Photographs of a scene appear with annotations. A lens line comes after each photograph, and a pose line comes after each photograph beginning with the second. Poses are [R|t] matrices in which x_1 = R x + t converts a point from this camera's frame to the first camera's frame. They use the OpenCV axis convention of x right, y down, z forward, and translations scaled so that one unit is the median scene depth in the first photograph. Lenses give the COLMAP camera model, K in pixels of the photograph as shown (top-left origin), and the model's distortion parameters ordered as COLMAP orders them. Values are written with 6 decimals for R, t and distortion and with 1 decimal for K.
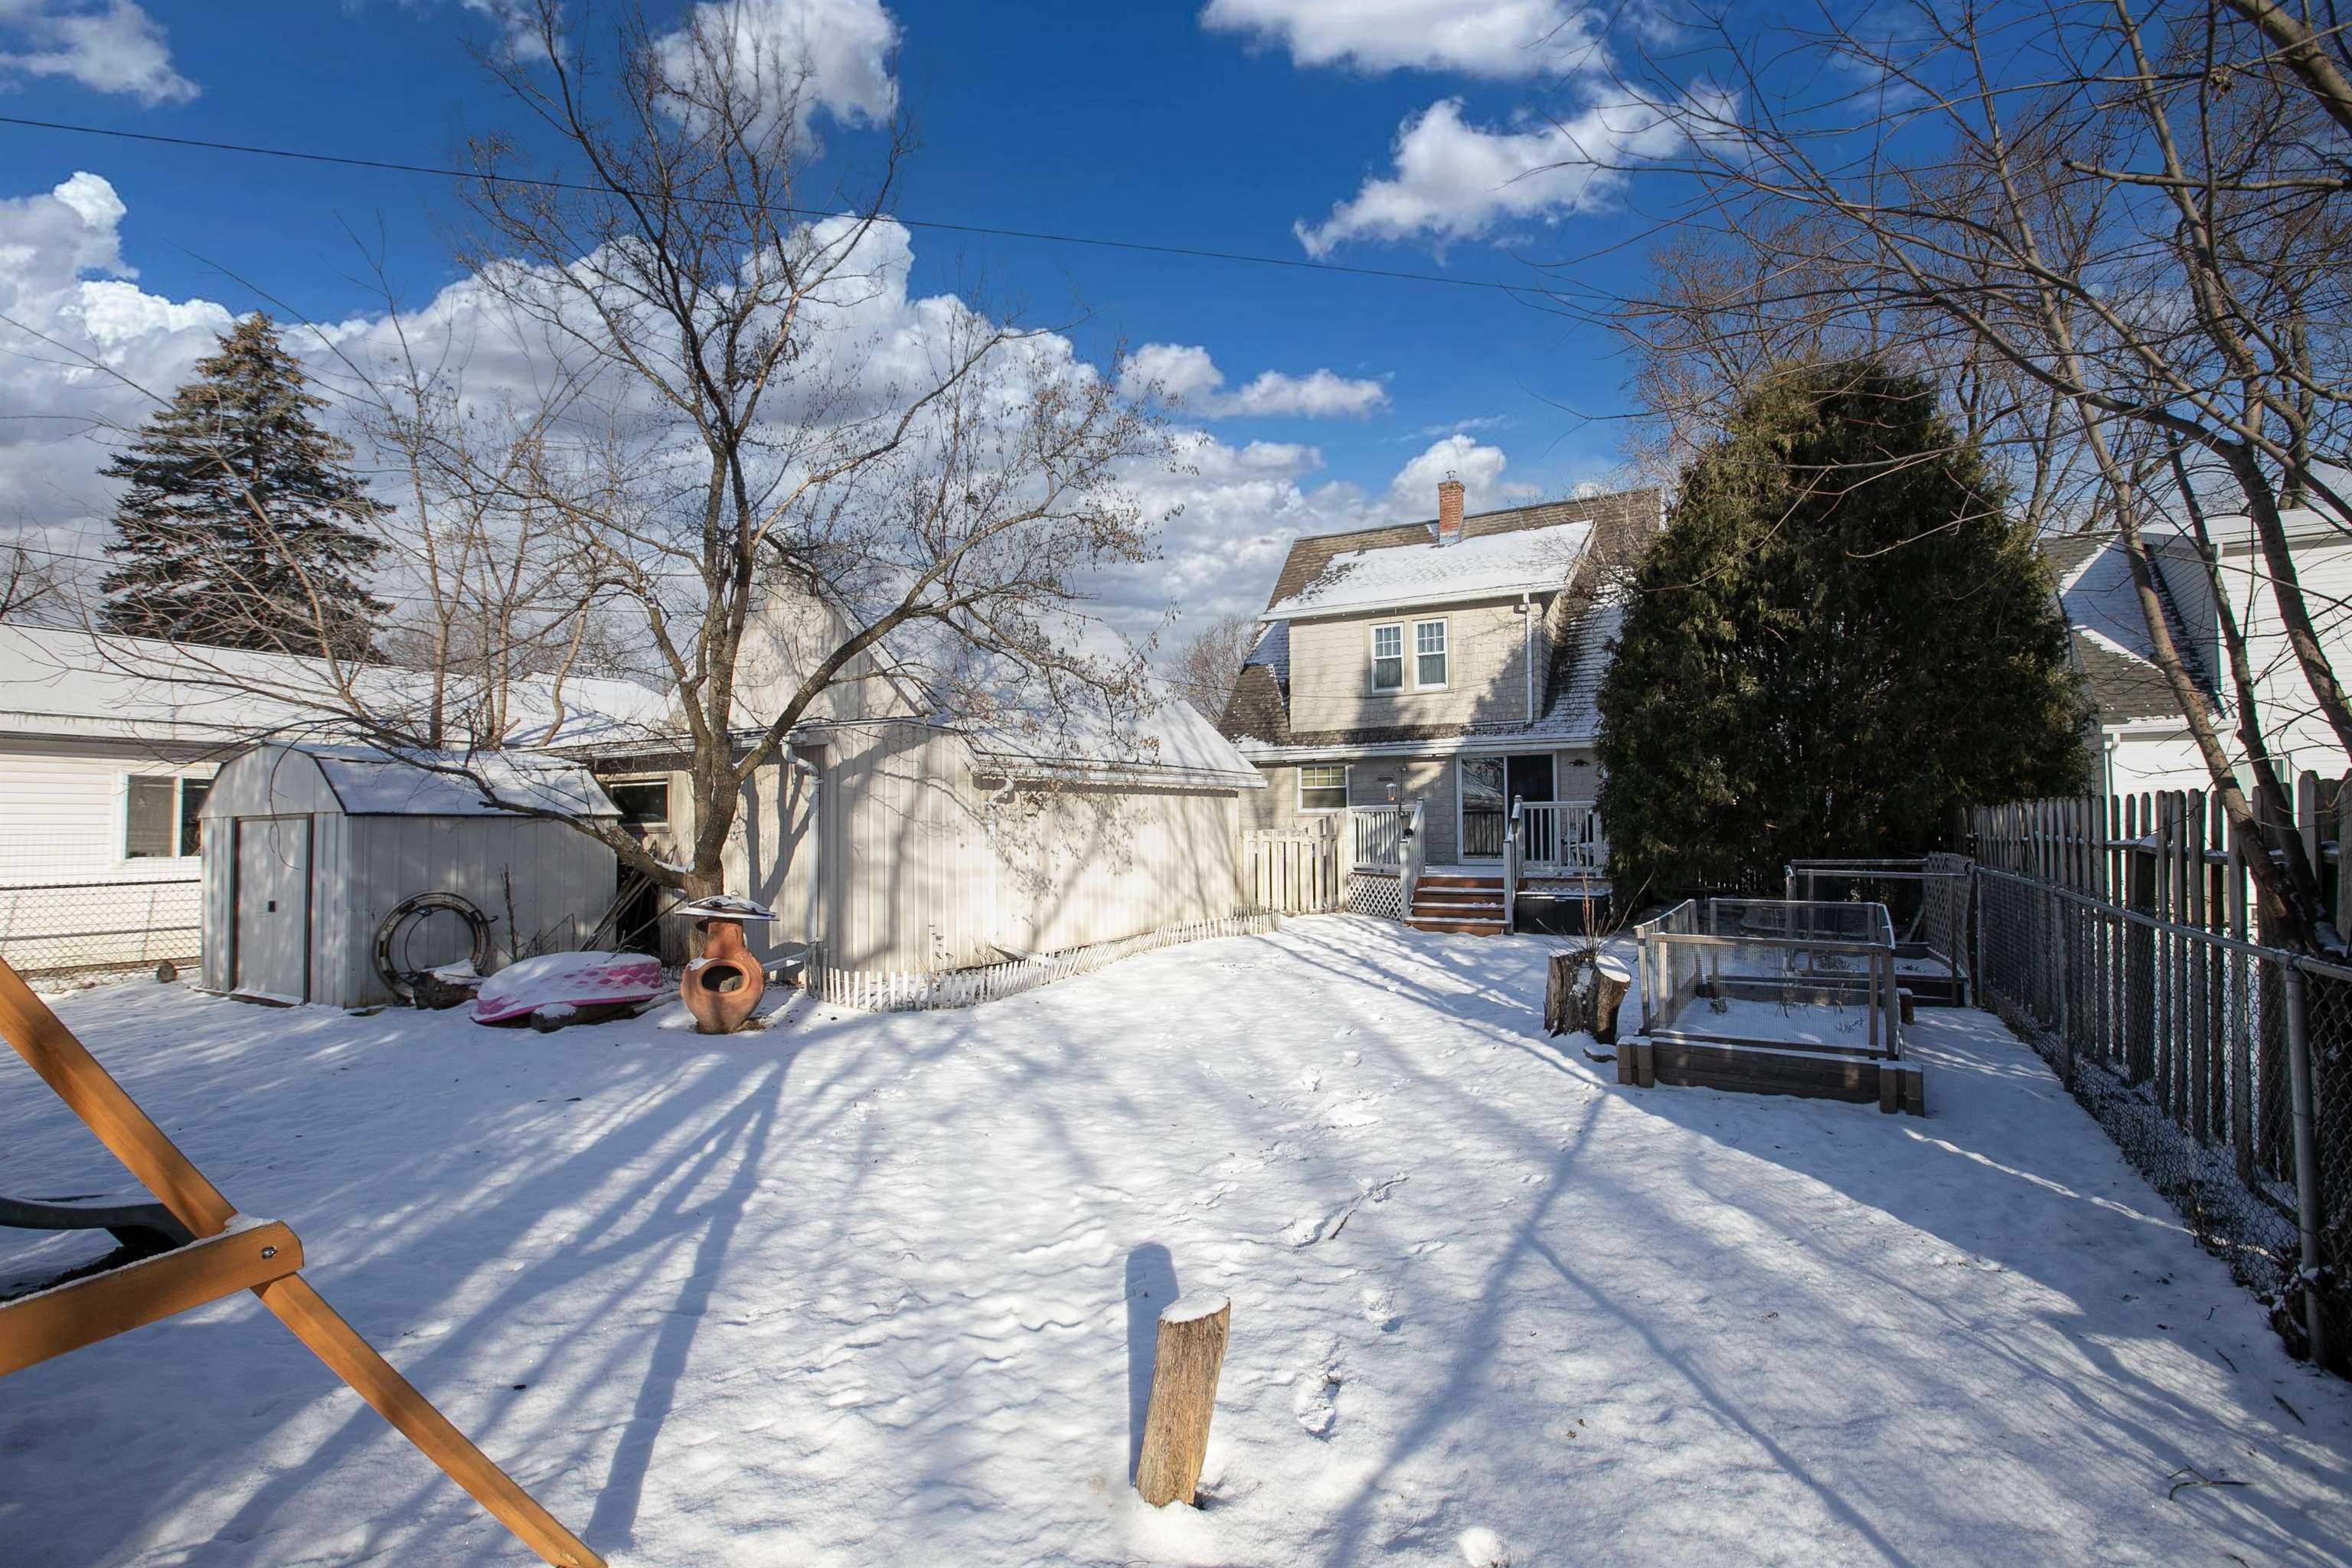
lens RADIAL K [[1110.2, 0, 1181.8], [0, 1110.2, 785.5], [0, 0, 1]] dist [-0.017981, 0.000285]
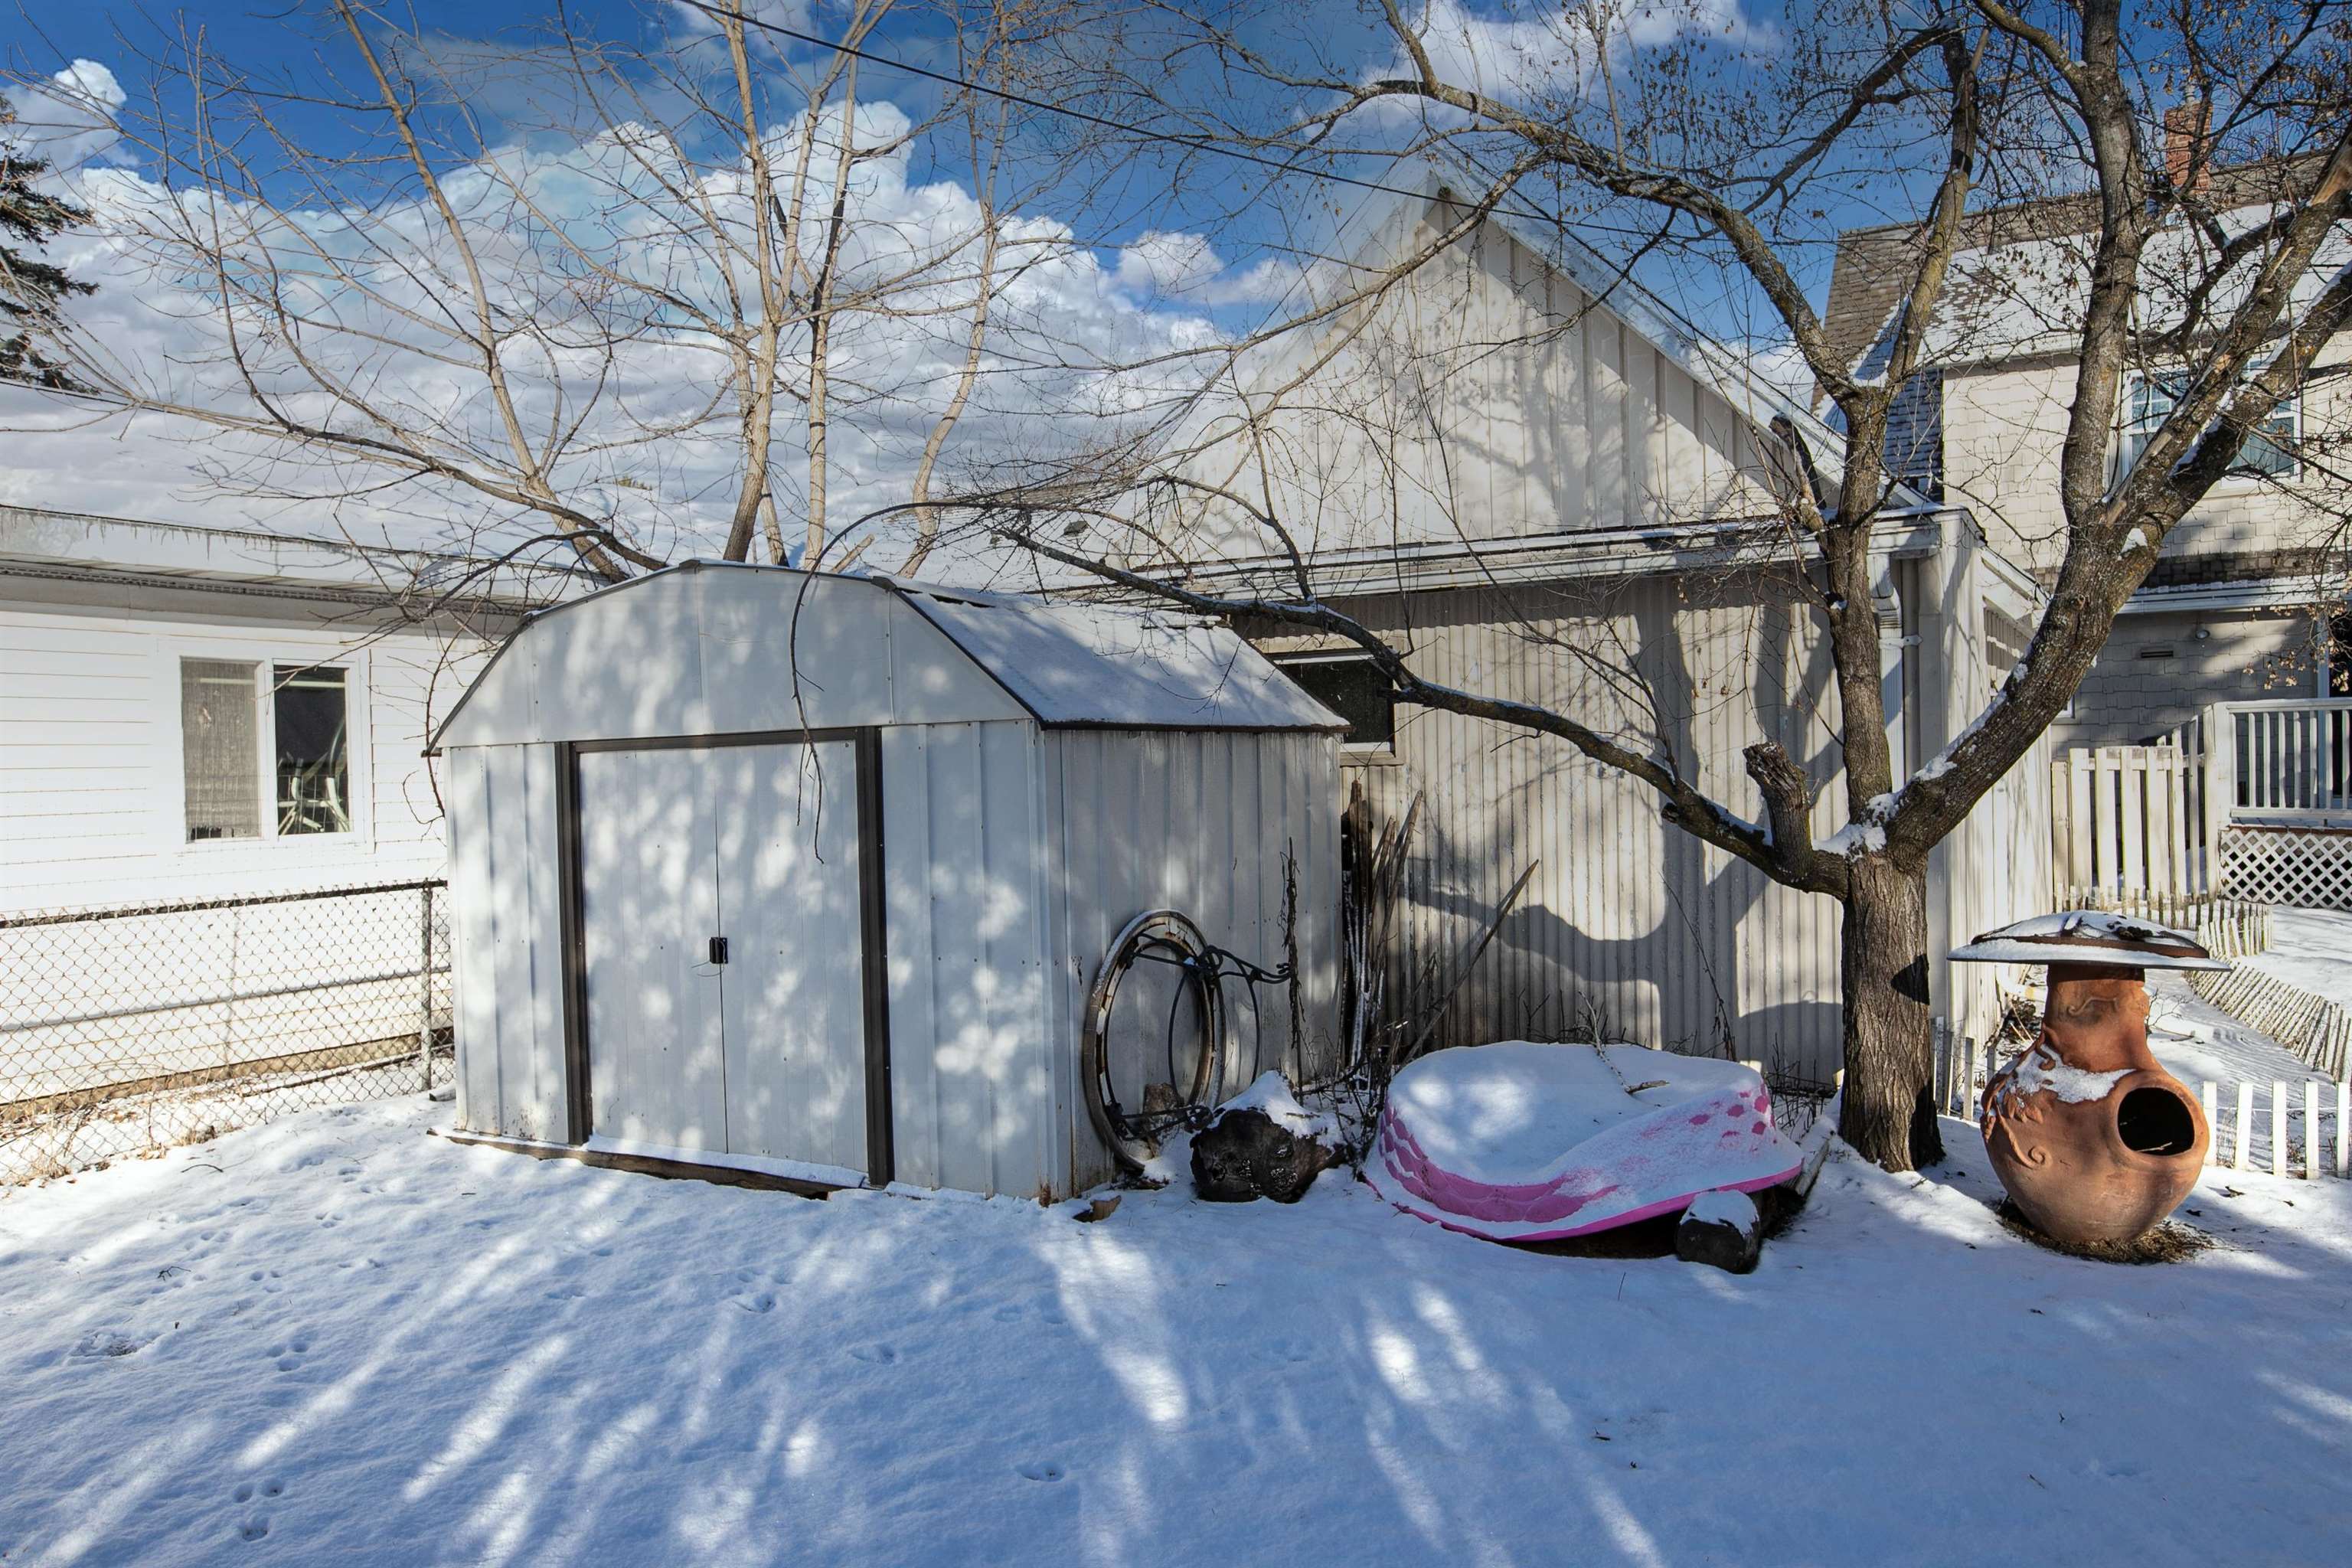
lens RADIAL K [[1738.4, 0, 1173.8], [0, 1738.4, 772.8], [0, 0, 1]] dist [-0.005095, -0.001127]
pose [[0.999887, -0.014245, 0.004874, -0.561184], [0.014007, 0.998858, 0.045674, 0.011288], [-0.005519, -0.045600, 0.998945, 0.282734]]
